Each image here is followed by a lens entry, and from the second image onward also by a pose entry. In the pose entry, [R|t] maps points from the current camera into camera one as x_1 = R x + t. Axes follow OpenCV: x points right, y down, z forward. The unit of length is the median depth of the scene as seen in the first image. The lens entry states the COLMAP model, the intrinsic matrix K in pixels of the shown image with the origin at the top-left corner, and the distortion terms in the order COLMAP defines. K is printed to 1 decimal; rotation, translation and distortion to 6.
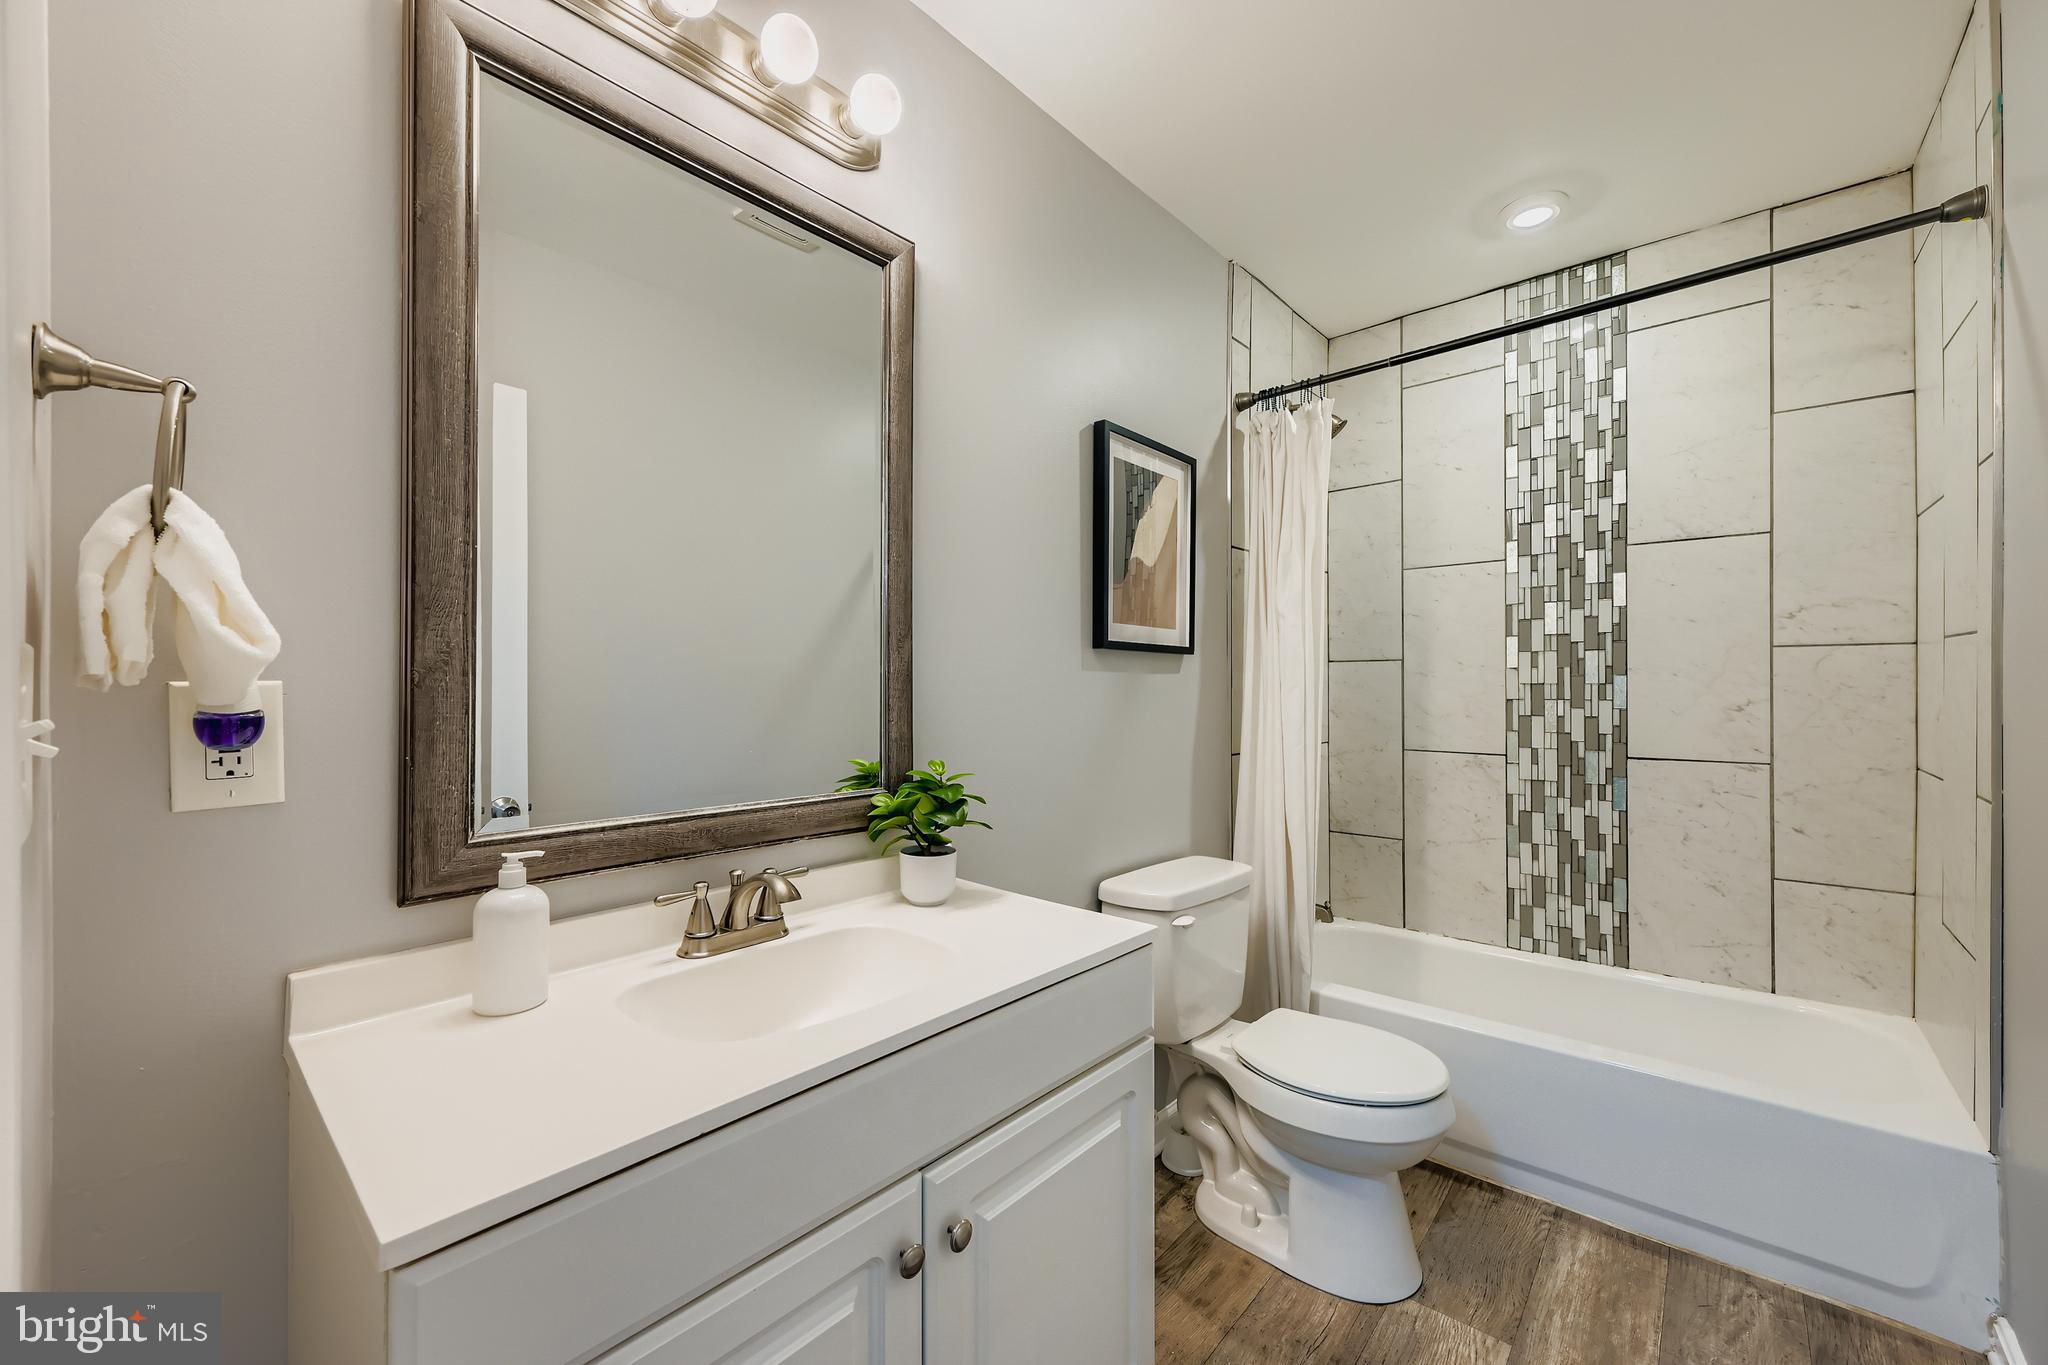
lens RADIAL K [[814.6, 0, 1024.0], [0, 814.6, 682.5], [0, 0, 1]] dist [0.002007, 0.000304]
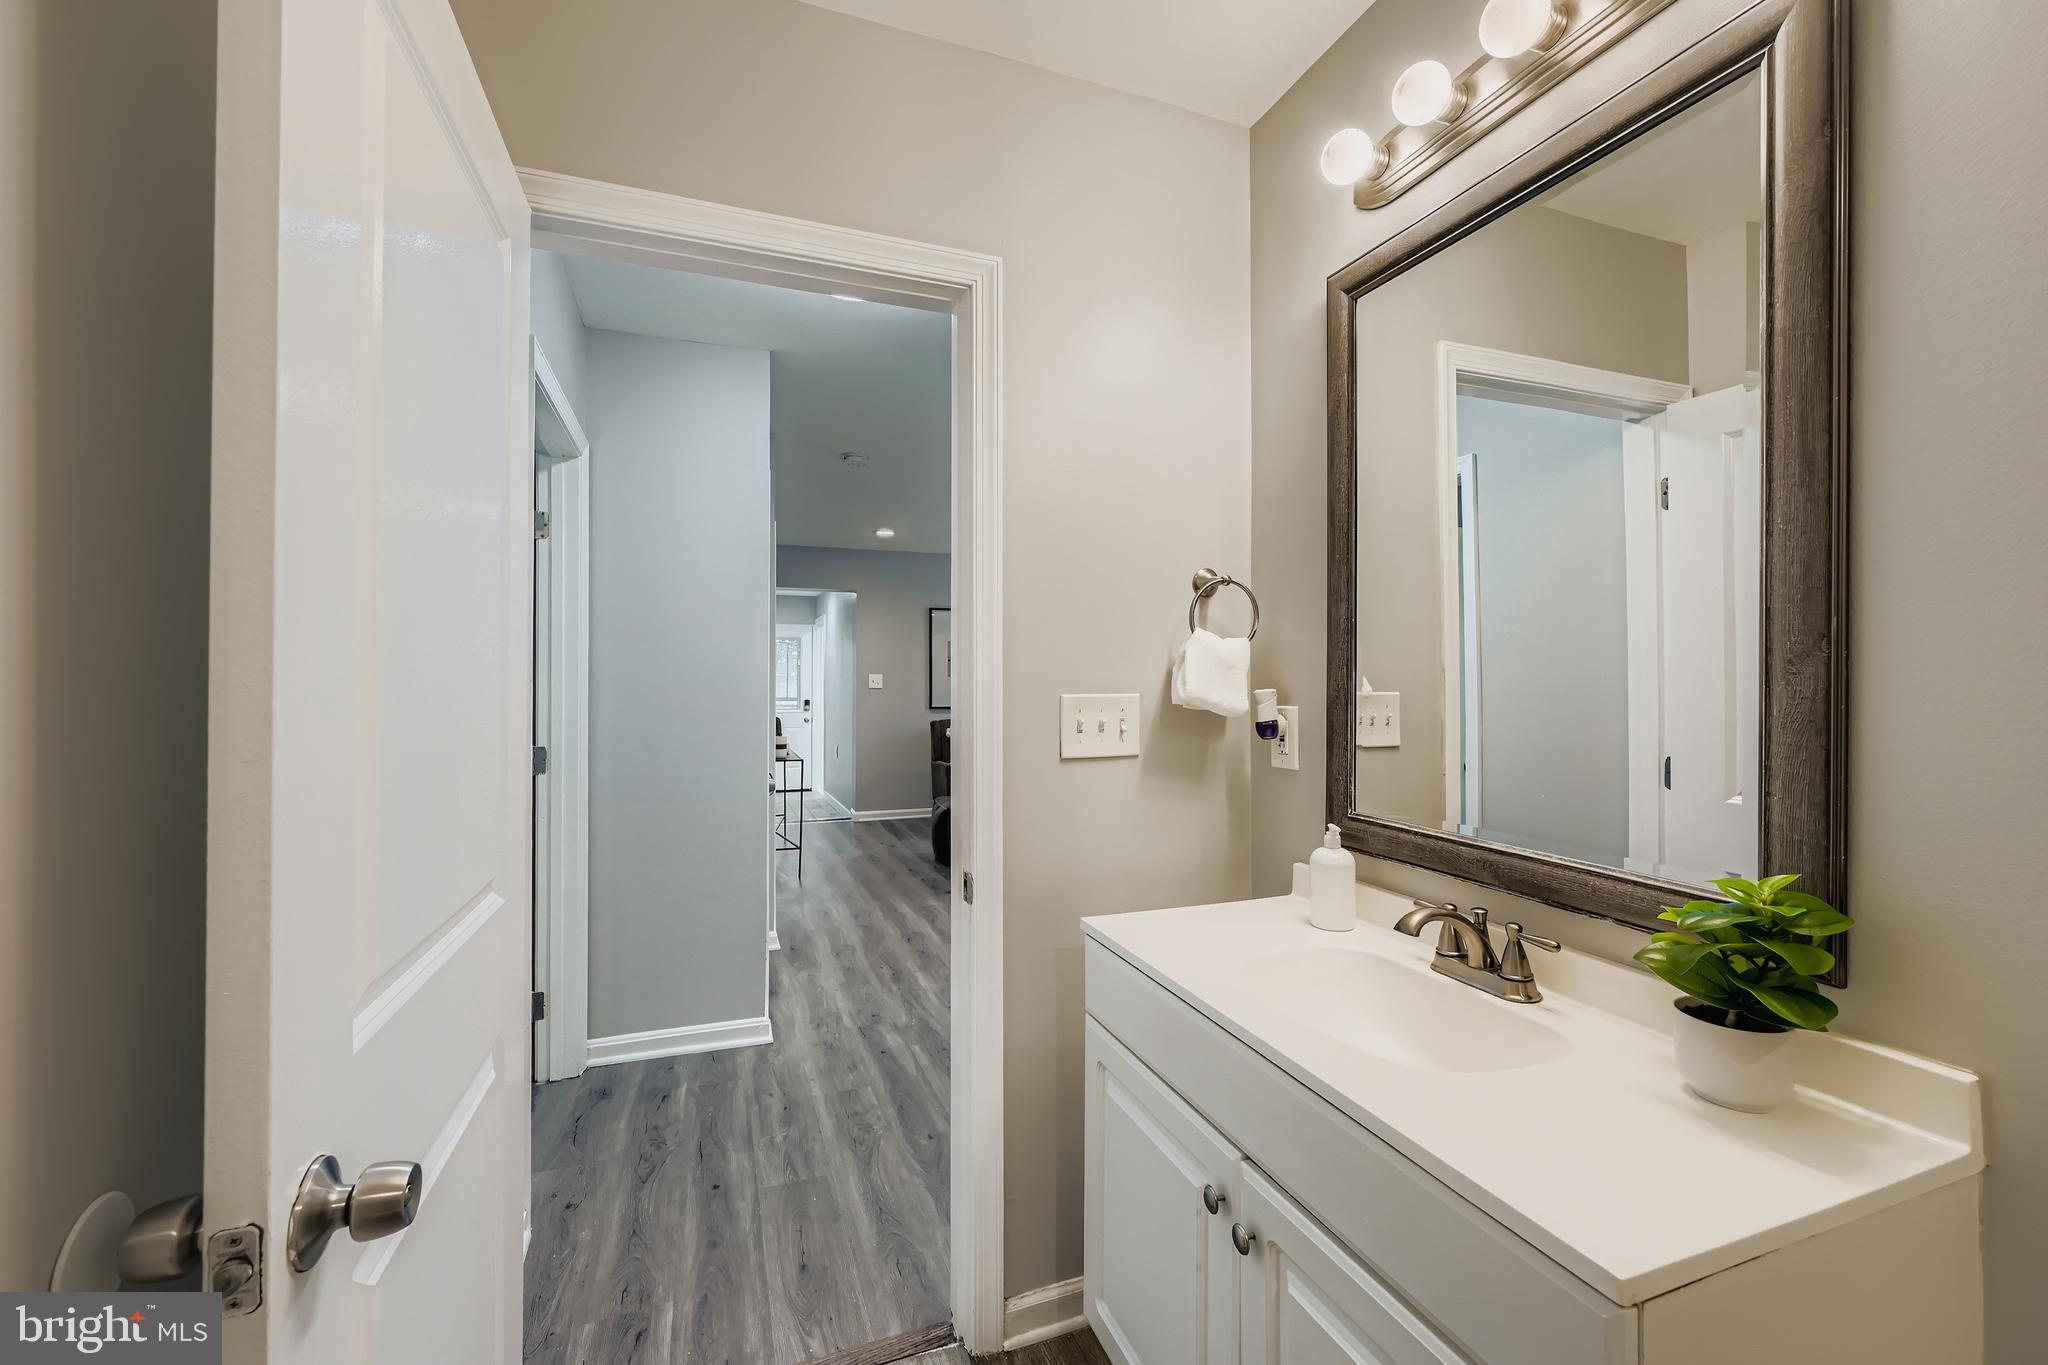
lens RADIAL K [[814.6, 0, 1024.0], [0, 814.6, 682.5], [0, 0, 1]] dist [0.002007, 0.000304]
pose [[-0.463684, 0.004546, -0.885989, 0.745698], [-0.001717, 0.999980, 0.006030, -0.047231], [0.885999, 0.004317, -0.463667, 0.918429]]
